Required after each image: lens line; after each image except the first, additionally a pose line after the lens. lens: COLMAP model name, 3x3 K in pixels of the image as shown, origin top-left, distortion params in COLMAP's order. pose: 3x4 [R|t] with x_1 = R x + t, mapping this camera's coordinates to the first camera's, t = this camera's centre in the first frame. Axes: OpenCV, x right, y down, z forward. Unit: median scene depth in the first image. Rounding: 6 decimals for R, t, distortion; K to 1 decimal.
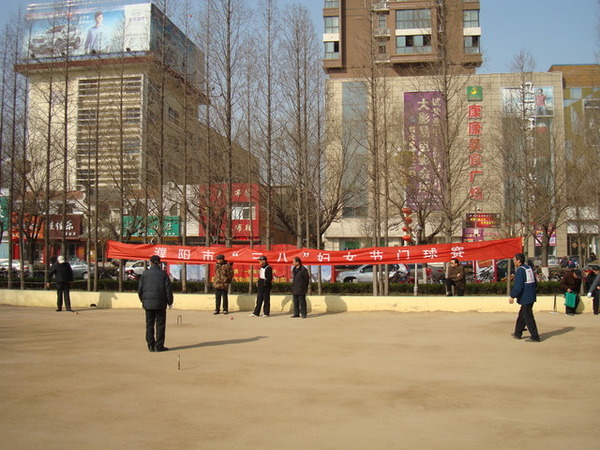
lens RADIAL K [[619.4, 0, 300.0], [0, 619.4, 225.0], [0, 0, 1]] dist [-0.084440, -0.011046]
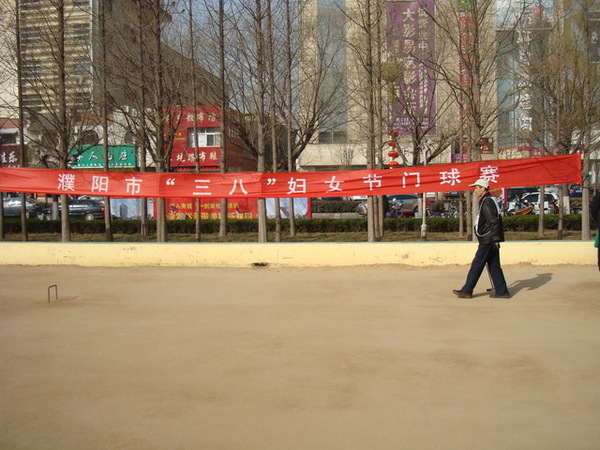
lens RADIAL K [[619.4, 0, 300.0], [0, 619.4, 225.0], [0, 0, 1]] dist [-0.084440, -0.011046]
pose [[0.999082, -0.015833, 0.039800, 0.007631], [0.011366, 0.993860, 0.110060, 0.011061], [-0.041298, -0.109506, 0.993128, 0.164866]]
